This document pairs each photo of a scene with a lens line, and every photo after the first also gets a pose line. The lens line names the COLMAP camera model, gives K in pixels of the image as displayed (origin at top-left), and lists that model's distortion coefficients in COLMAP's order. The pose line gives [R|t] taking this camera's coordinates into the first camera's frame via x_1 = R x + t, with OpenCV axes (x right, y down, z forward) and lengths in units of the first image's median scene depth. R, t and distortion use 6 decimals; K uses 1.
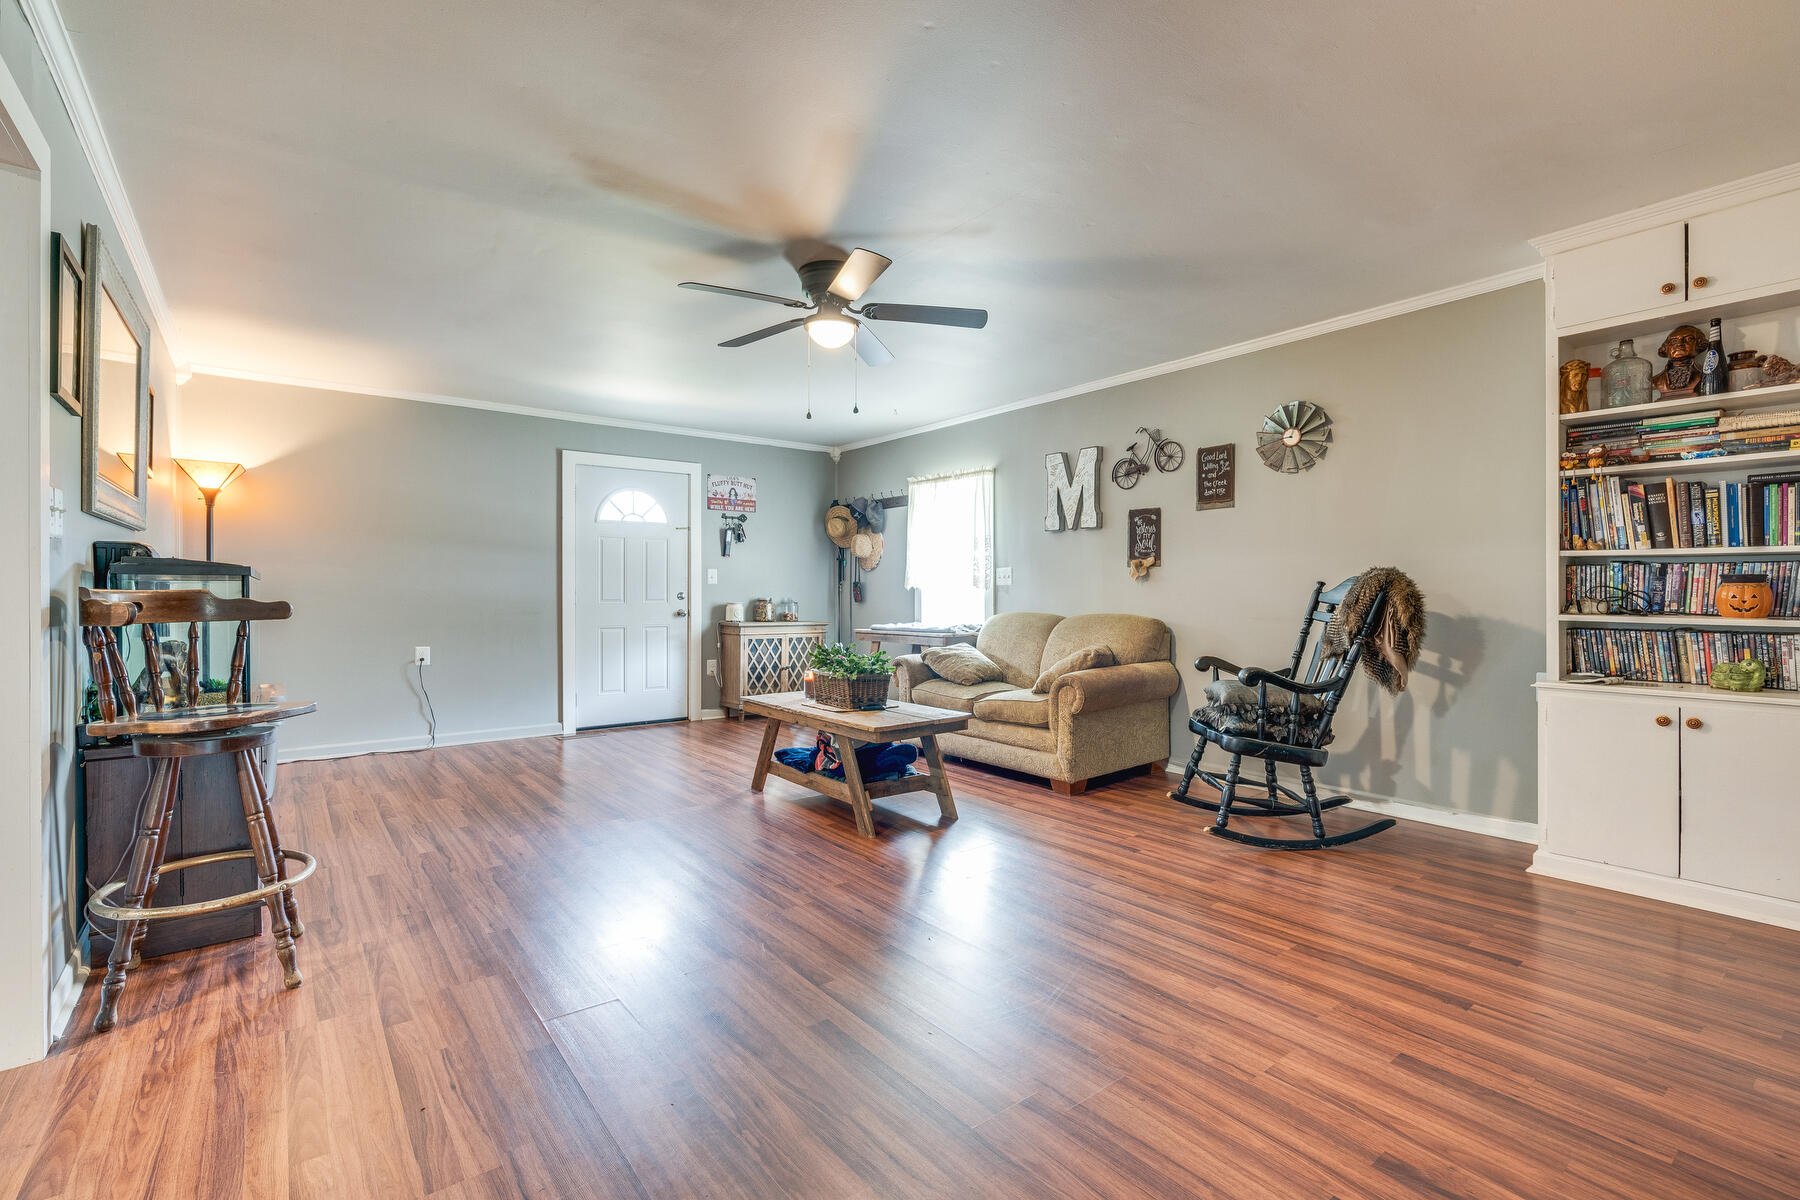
lens RADIAL K [[820.0, 0, 892.1], [0, 820.0, 588.5], [0, 0, 1]] dist [-0.012013, 0.001039]
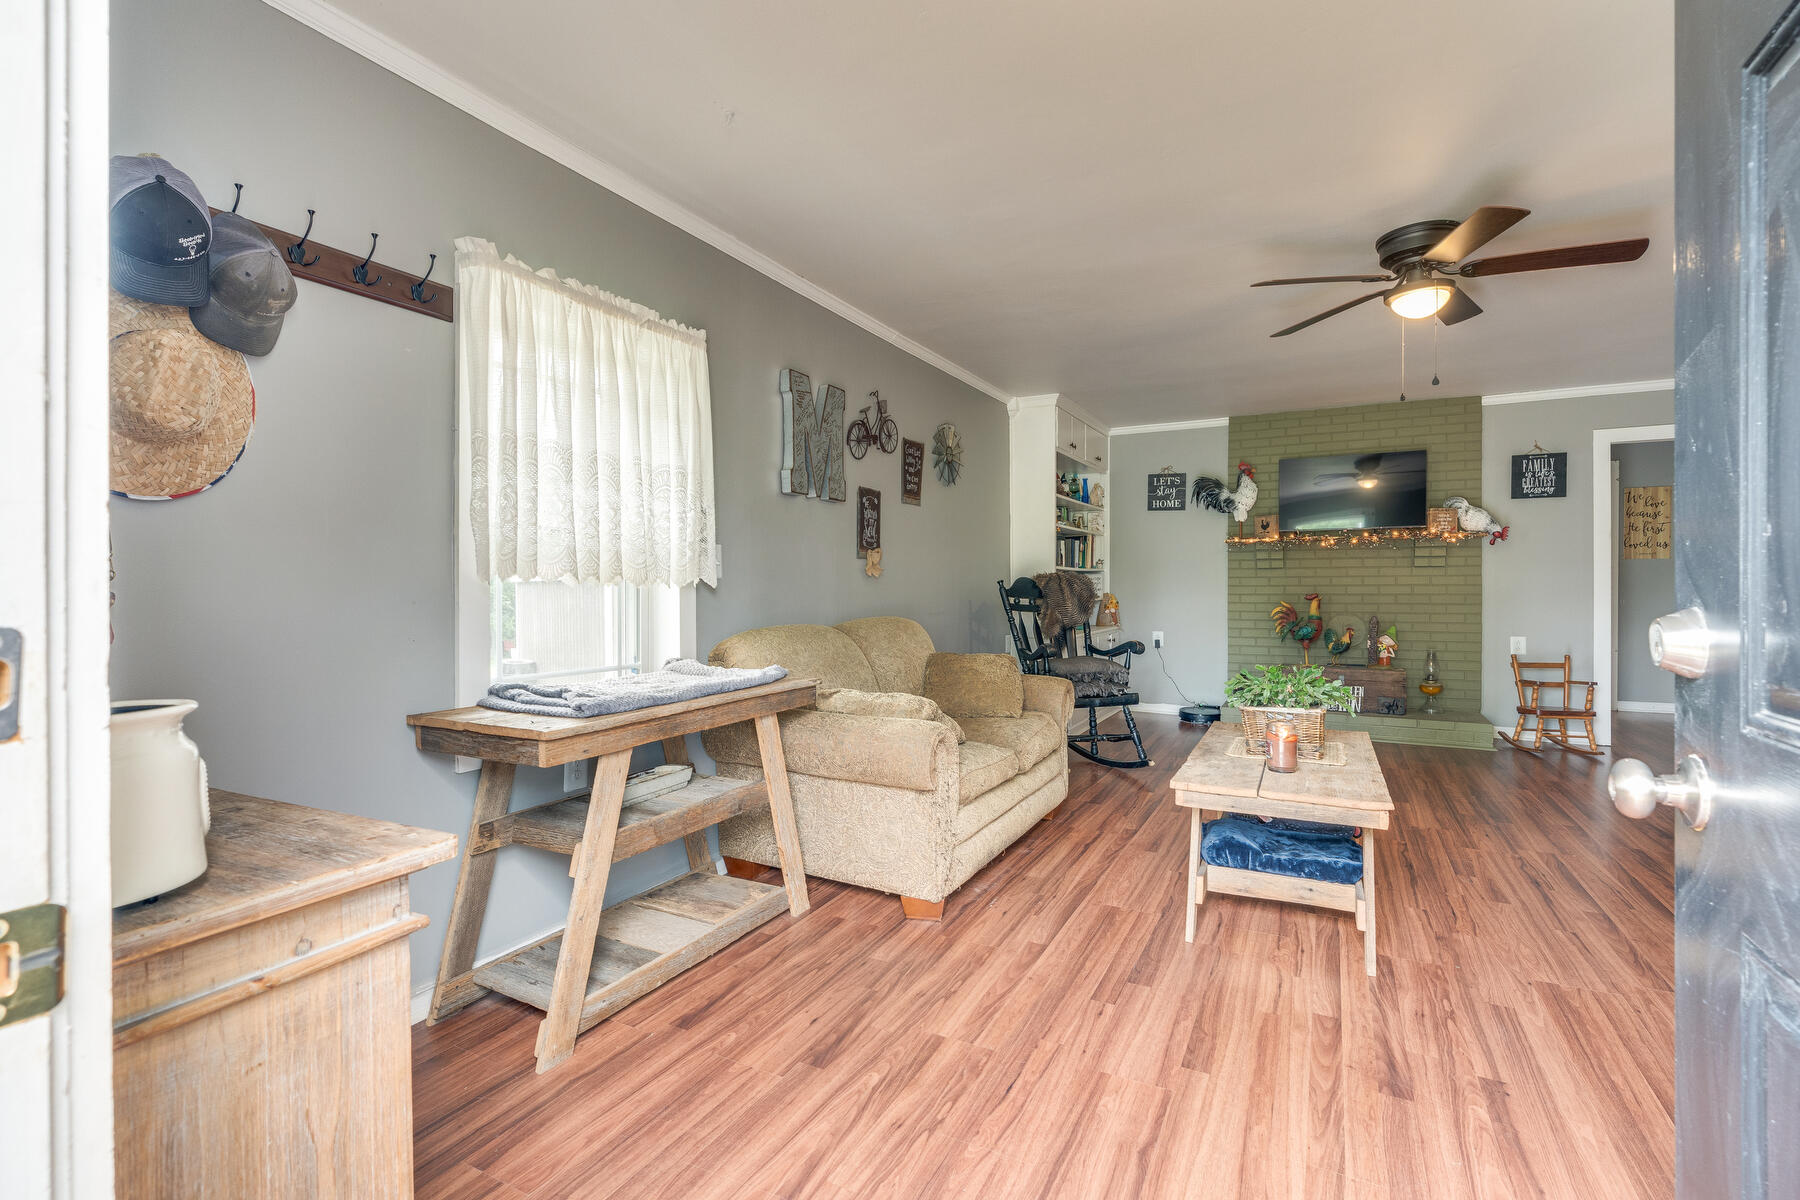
lens RADIAL K [[820.0, 0, 888.7], [0, 820.0, 588.2], [0, 0, 1]] dist [-0.012013, 0.001039]
pose [[-0.410949, -0.003537, 0.911652, -0.459080], [0.010763, 0.999904, 0.008731, -0.004345], [-0.911595, 0.013400, -0.410871, 1.342127]]
